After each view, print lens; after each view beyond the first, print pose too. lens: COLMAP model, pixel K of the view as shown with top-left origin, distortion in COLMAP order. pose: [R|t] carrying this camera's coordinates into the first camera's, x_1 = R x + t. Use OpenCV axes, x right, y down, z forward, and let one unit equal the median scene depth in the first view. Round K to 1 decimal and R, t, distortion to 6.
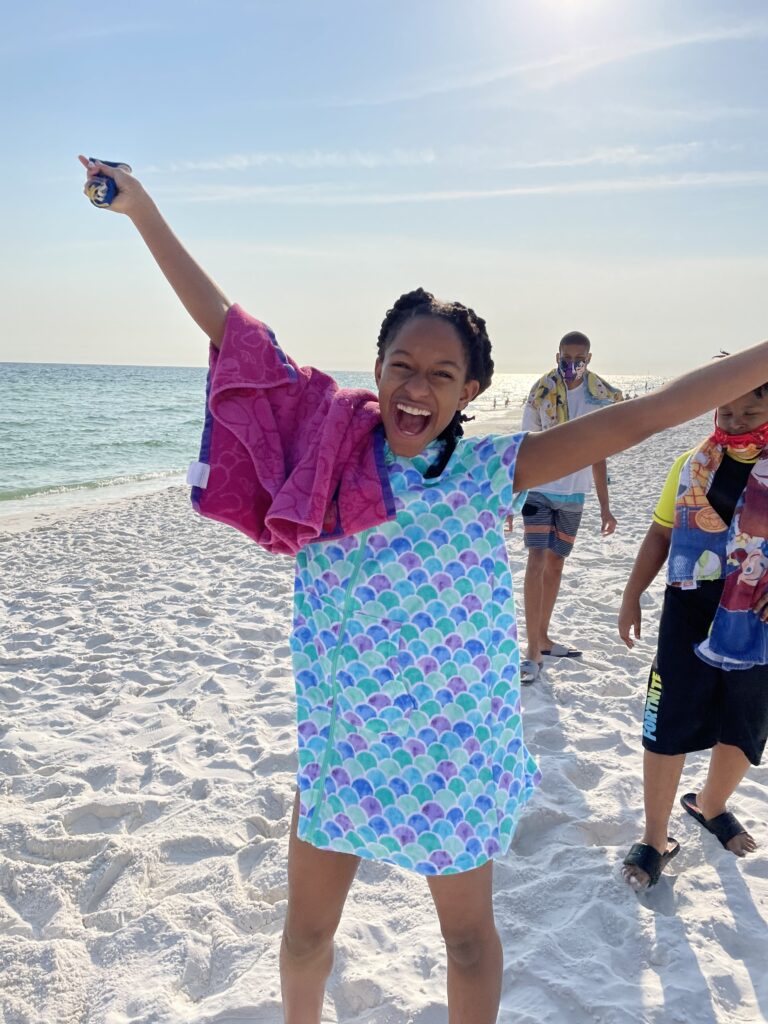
lens RADIAL K [[770.5, 0, 388.1], [0, 770.5, 507.7], [0, 0, 1]] dist [0.074976, -0.085334]
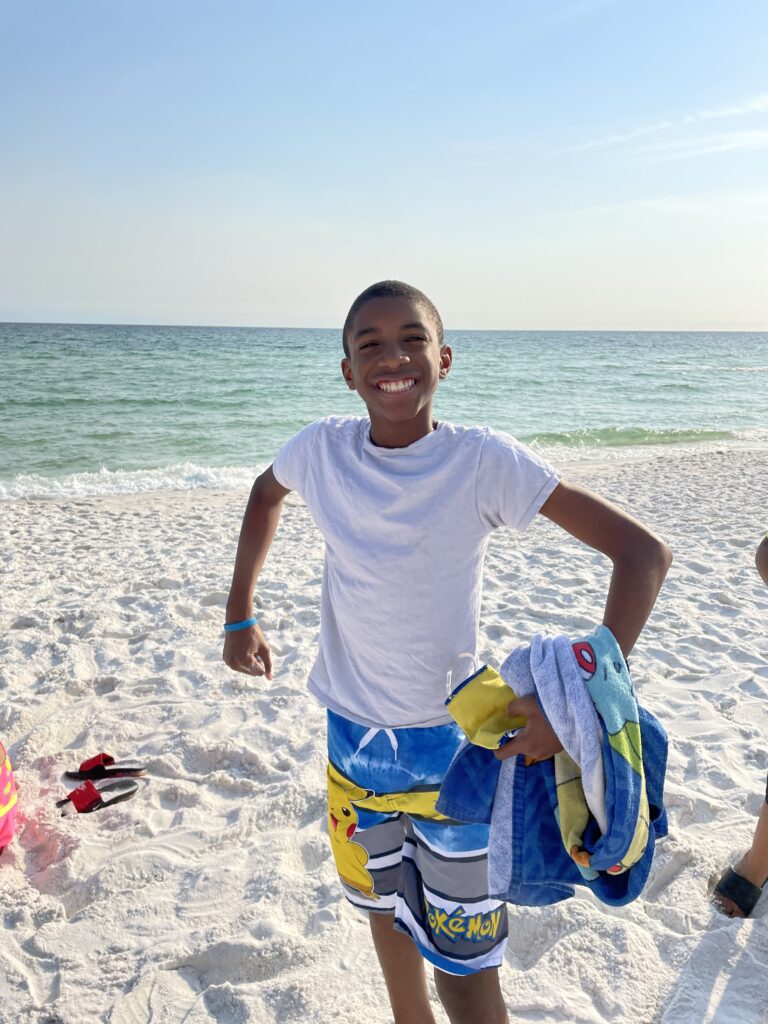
lens RADIAL K [[770.5, 0, 382.9], [0, 770.5, 508.3], [0, 0, 1]] dist [0.074976, -0.085334]
pose [[0.827337, 0.119263, -0.548898, -0.095292], [-0.095551, 0.992839, 0.071700, 0.000191], [0.553518, -0.006872, 0.832809, 0.010888]]
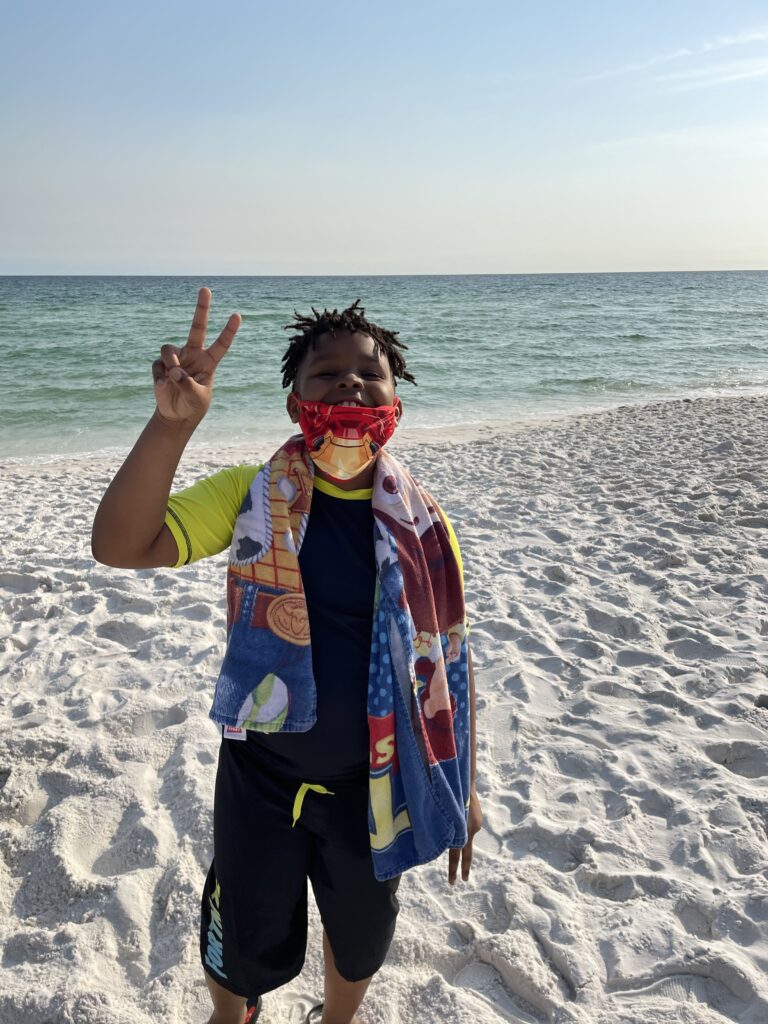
lens RADIAL K [[770.5, 0, 381.4], [0, 770.5, 508.4], [0, 0, 1]] dist [0.074976, -0.085334]
pose [[0.816240, 0.143203, -0.559683, 0.066002], [-0.079248, 0.987387, 0.137062, -0.038499], [0.572251, -0.067521, 0.817294, 0.253371]]
